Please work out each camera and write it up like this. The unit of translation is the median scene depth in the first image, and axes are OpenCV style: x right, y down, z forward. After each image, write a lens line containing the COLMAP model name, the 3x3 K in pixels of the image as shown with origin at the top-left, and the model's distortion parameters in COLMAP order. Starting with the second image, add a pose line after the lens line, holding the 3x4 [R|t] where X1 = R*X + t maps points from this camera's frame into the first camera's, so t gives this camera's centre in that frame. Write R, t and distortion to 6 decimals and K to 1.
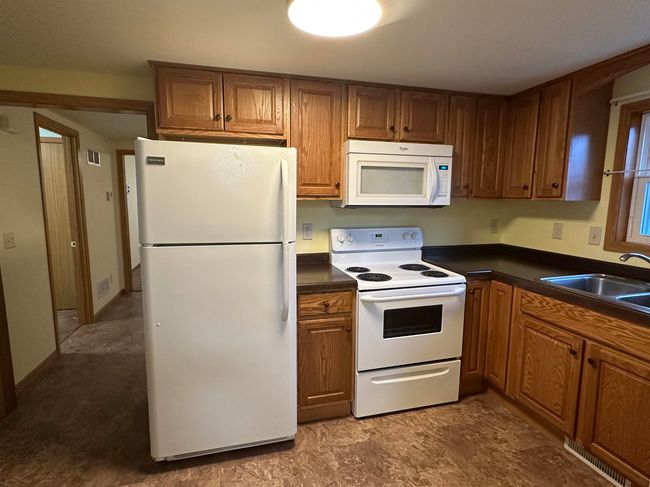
lens RADIAL K [[352.2, 0, 322.9], [0, 352.2, 246.1], [0, 0, 1]] dist [-0.026062, 0.002091]
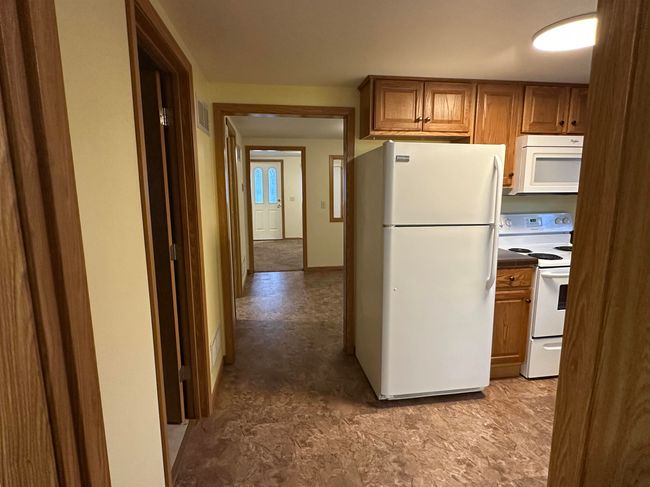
lens RADIAL K [[352.2, 0, 325.5], [0, 352.2, 243.9], [0, 0, 1]] dist [-0.026062, 0.002091]
pose [[0.989607, 0.007651, -0.143595, -0.414928], [-0.003914, 0.999647, 0.026289, 0.022514], [0.143745, -0.025454, 0.989287, -0.219991]]
